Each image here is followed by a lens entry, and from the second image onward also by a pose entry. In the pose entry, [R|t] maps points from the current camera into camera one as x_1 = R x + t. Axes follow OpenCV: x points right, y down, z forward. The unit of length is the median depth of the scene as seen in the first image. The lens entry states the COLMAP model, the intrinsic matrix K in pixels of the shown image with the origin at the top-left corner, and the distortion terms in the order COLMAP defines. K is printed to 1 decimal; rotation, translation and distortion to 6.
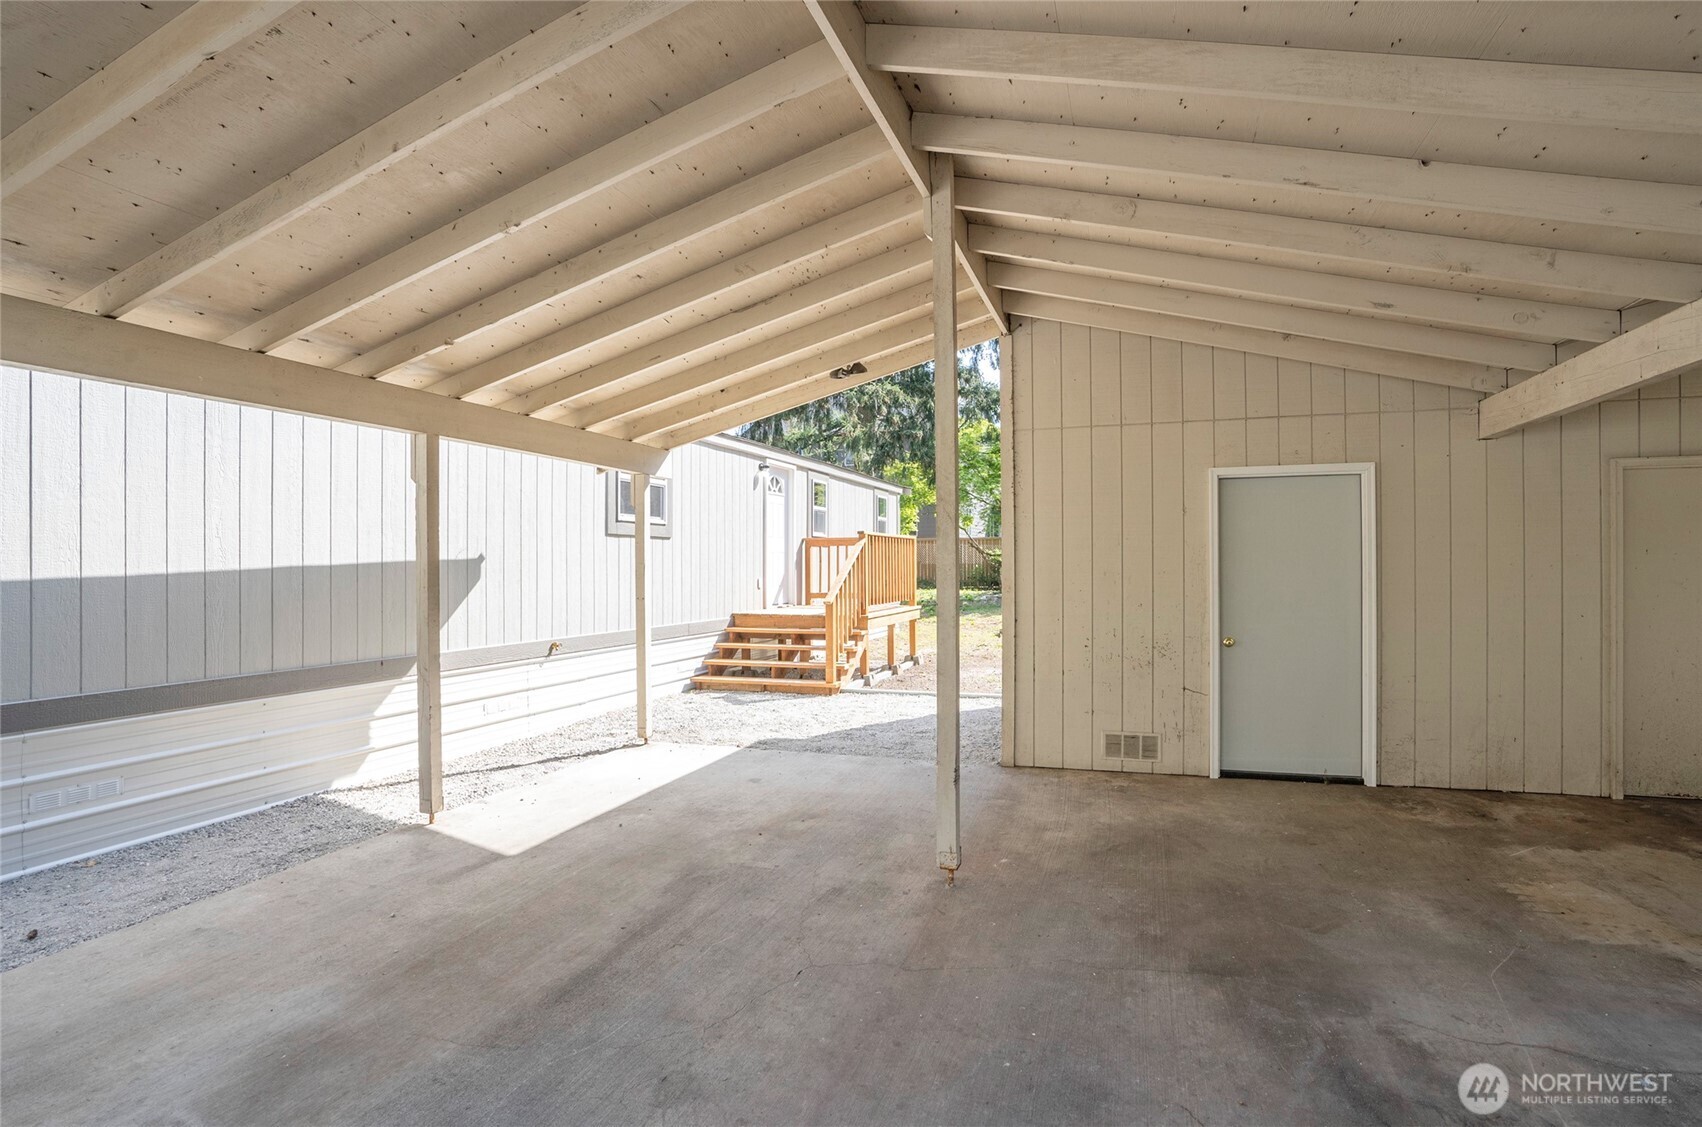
lens RADIAL K [[813.4, 0, 860.3], [0, 813.4, 557.4], [0, 0, 1]] dist [-0.072083, 0.029151]
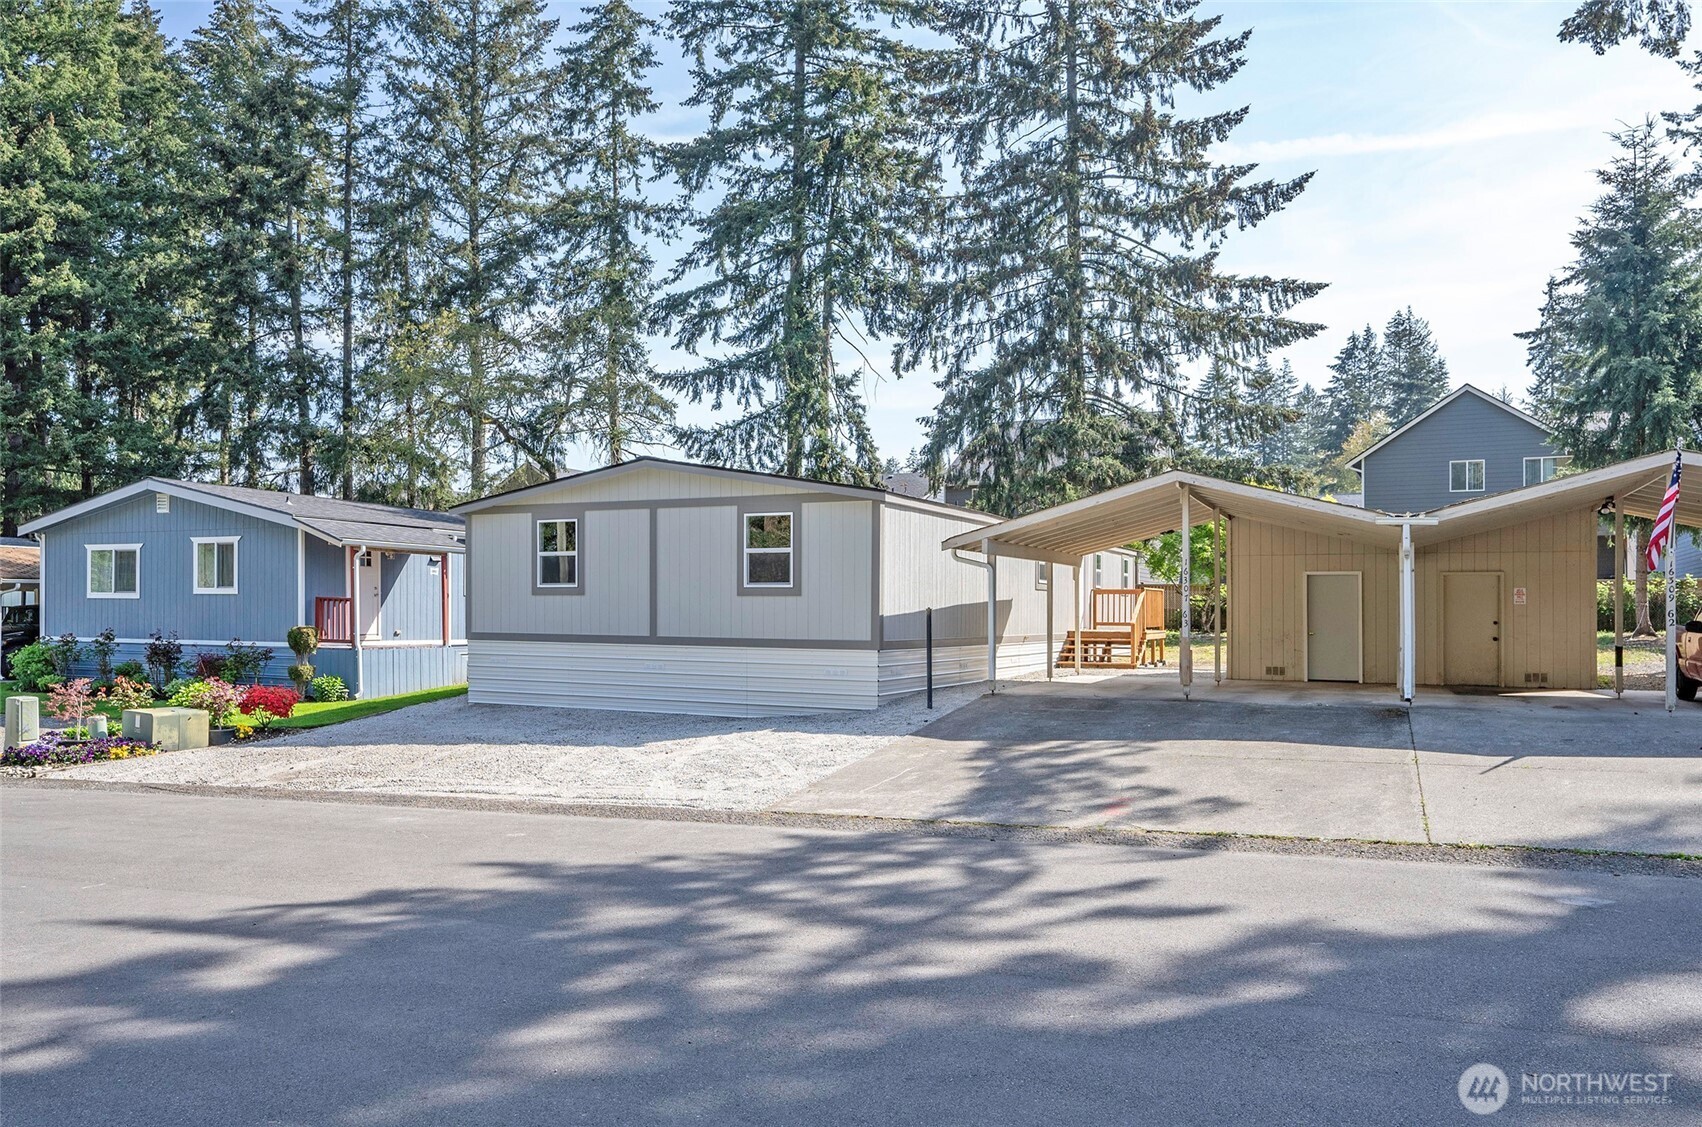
lens RADIAL K [[1074.9, 0, 847.6], [0, 1074.9, 538.3], [0, 0, 1]] dist [-0.002448, 0.001408]
pose [[0.991260, 0.005220, -0.131819, -0.352386], [-0.012614, 0.998389, -0.055320, 0.000272], [0.131317, 0.056500, 0.989729, -1.588629]]
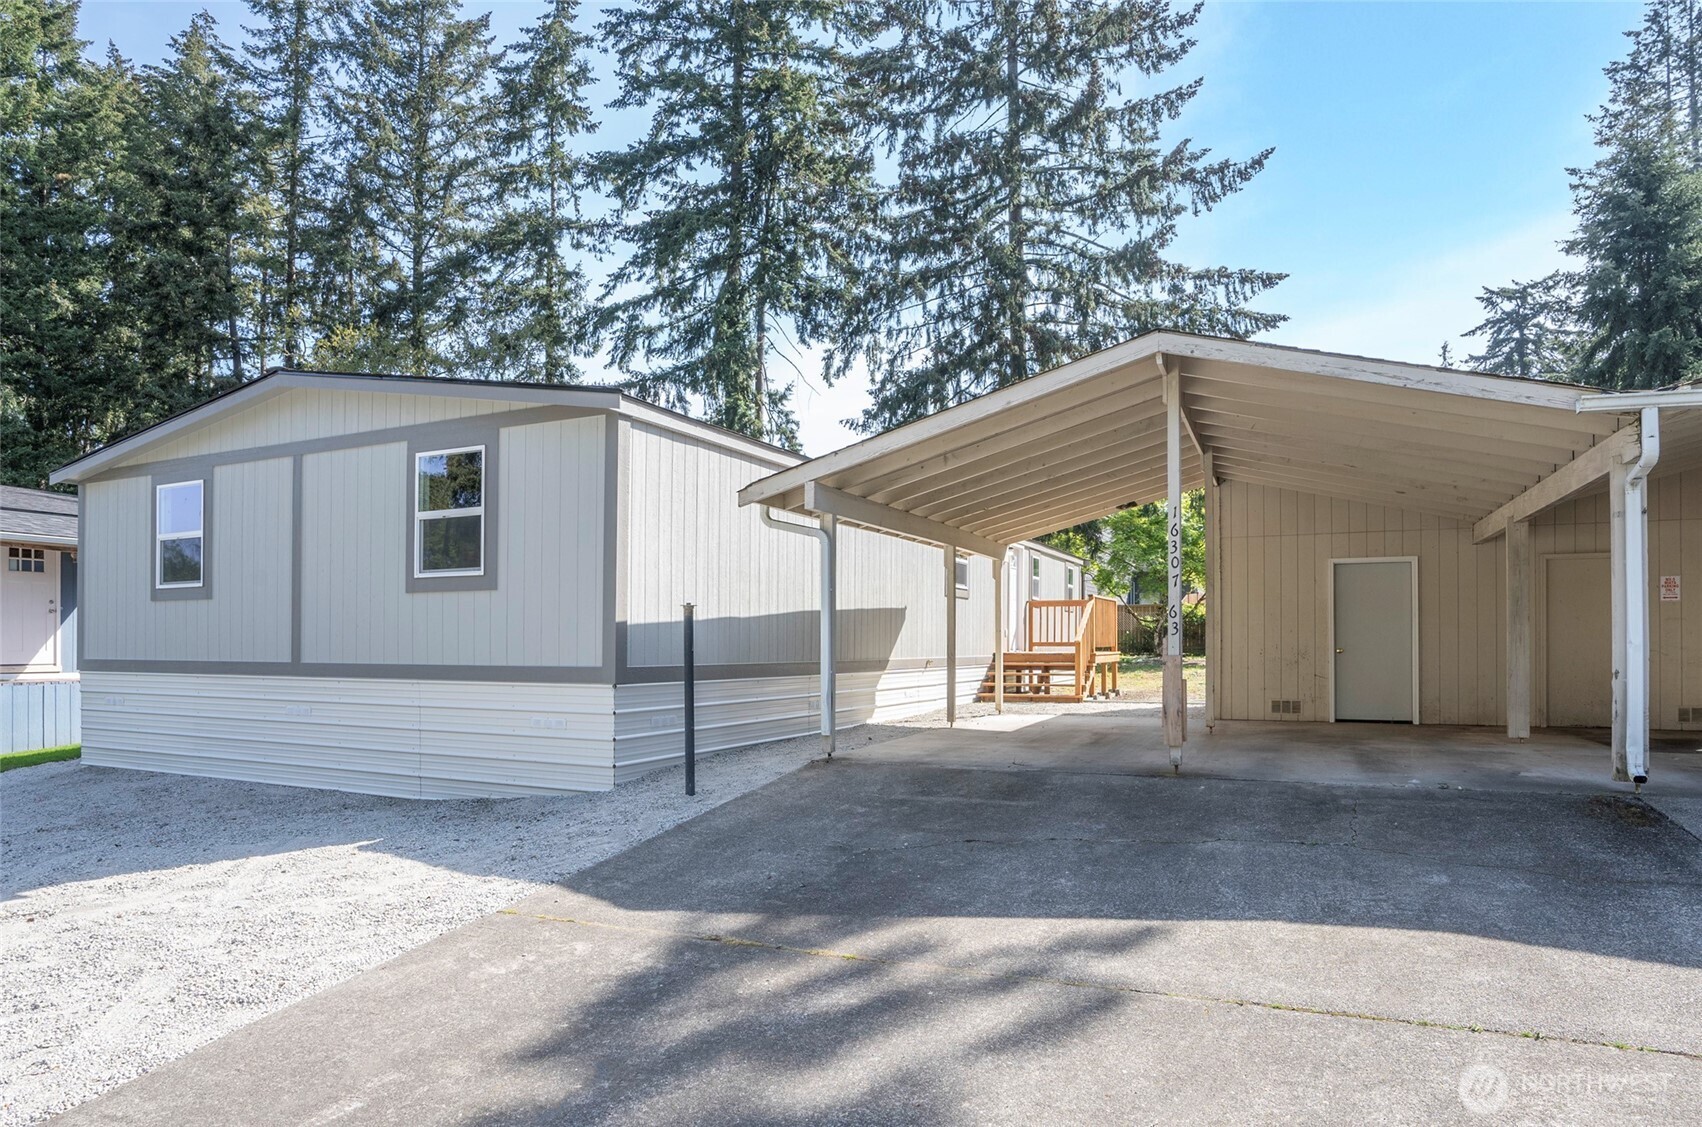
lens RADIAL K [[938.4, 0, 852.9], [0, 938.4, 617.0], [0, 0, 1]] dist [-0.057145, 0.024227]
pose [[0.993903, 0.003289, -0.110213, -0.234455], [-0.004944, 0.999879, -0.014741, 0.034082], [0.110151, 0.015196, 0.993799, -0.688654]]
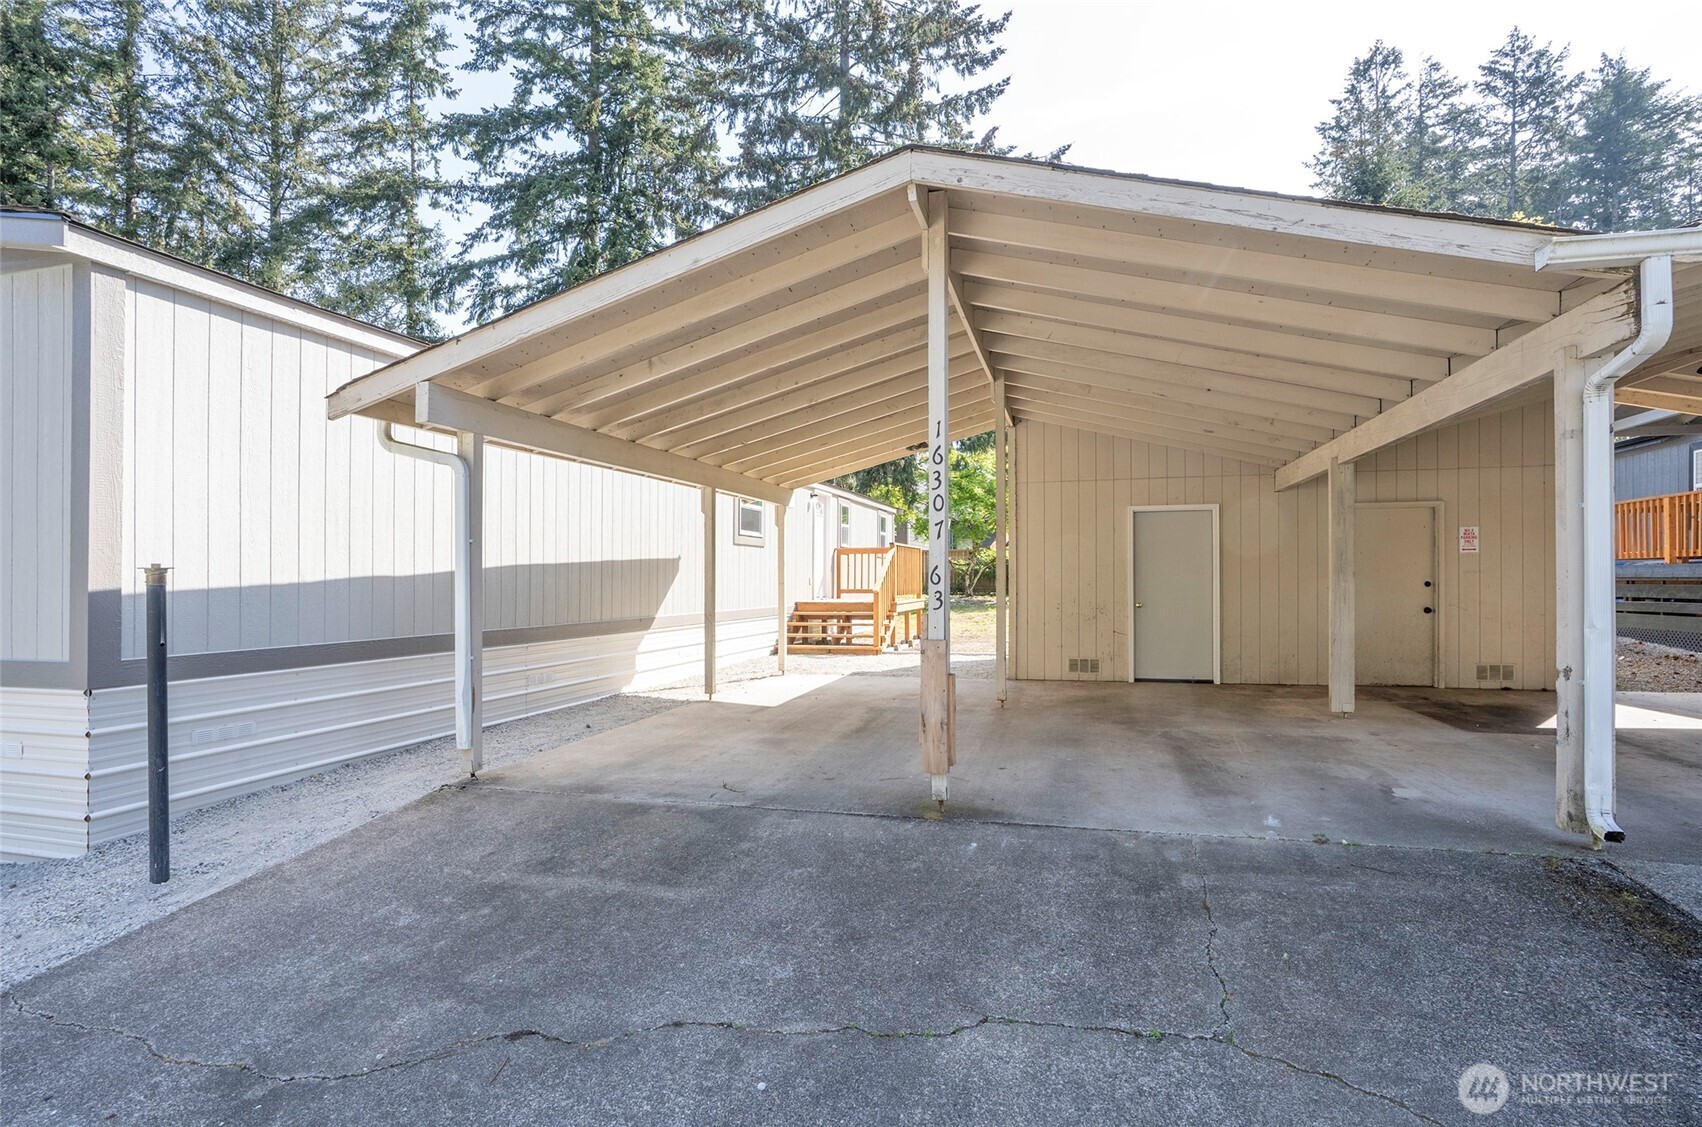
lens RADIAL K [[788.7, 0, 851.0], [0, 788.7, 563.5], [0, 0, 1]] dist [-0.048357, 0.024876]
pose [[0.998865, 0.002361, 0.047579, -0.135076], [-0.001955, 0.999961, -0.008575, 0.016080], [-0.047598, 0.008472, 0.998831, -0.366455]]
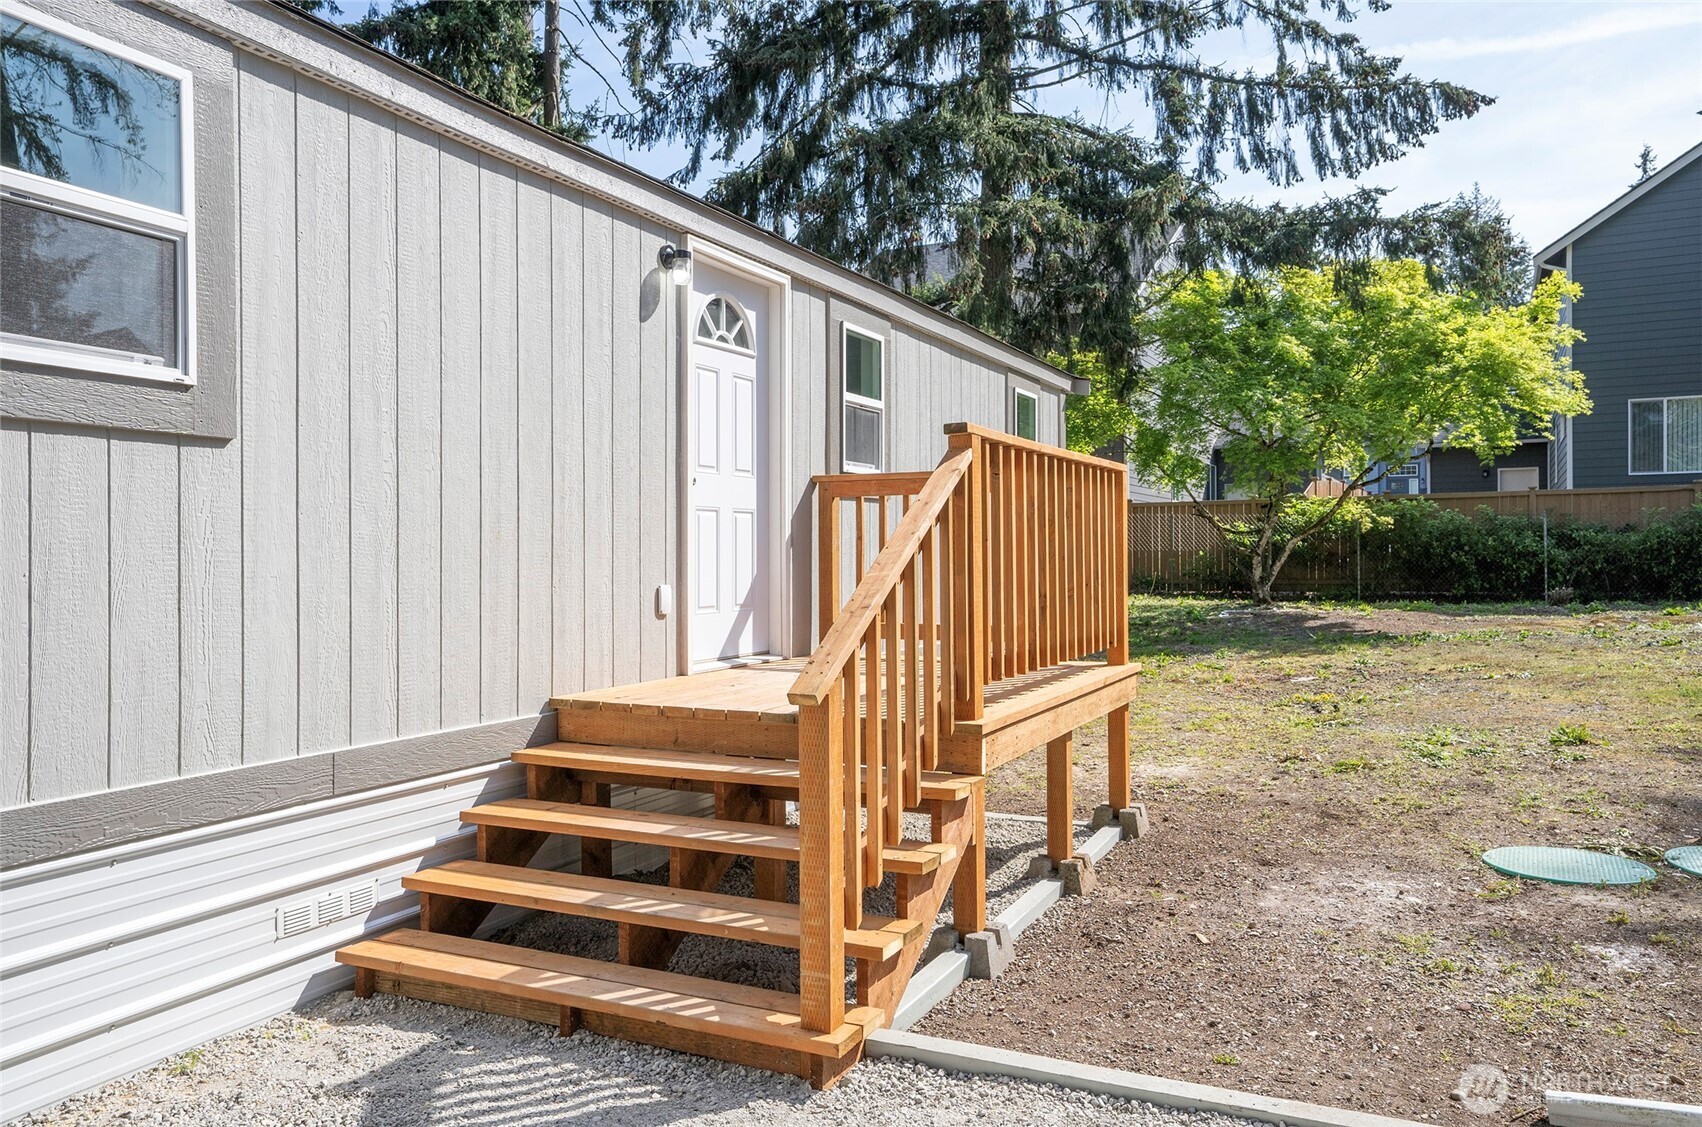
lens RADIAL K [[1196.5, 0, 852.0], [0, 1196.5, 537.3], [0, 0, 1]] dist [0.001517, -0.000178]
pose [[0.993297, -0.000351, -0.115588, 0.013069], [-0.000050, 0.999994, -0.003466, 0.008094], [0.115589, 0.003449, 0.993291, 0.583916]]
